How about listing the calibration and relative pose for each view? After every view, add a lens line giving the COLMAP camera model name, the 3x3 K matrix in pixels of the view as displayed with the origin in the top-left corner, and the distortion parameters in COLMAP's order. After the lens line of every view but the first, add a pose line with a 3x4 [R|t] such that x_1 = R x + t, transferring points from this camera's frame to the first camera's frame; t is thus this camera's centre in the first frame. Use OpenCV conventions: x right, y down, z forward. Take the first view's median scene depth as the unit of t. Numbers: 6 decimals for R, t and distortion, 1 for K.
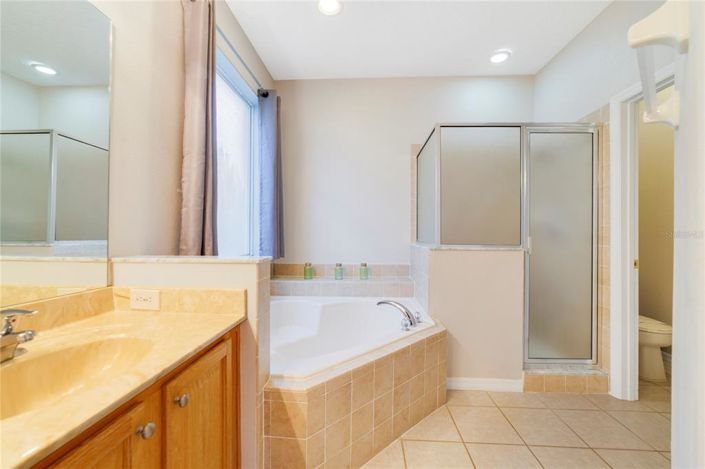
lens RADIAL K [[273.4, 0, 354.4], [0, 273.4, 234.5], [0, 0, 1]] dist [-0.020514, 0.008487]
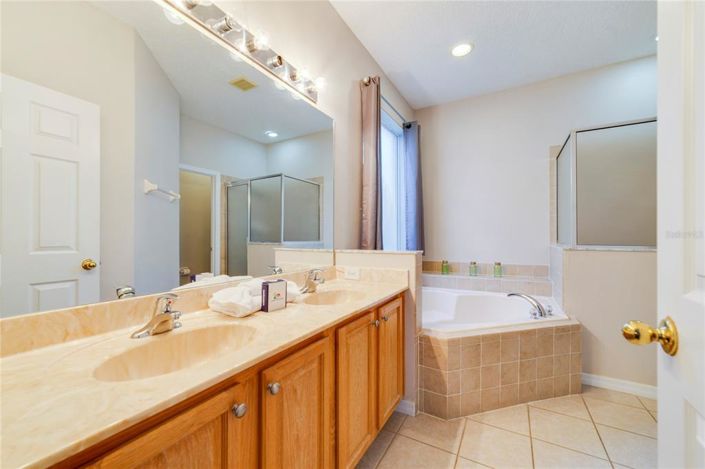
lens RADIAL K [[273.4, 0, 354.4], [0, 273.4, 234.5], [0, 0, 1]] dist [-0.020514, 0.008487]
pose [[0.887677, -0.009155, -0.460375, 0.045370], [0.005287, 0.999939, -0.009690, 0.001609], [0.460436, 0.006168, 0.887672, -0.395449]]
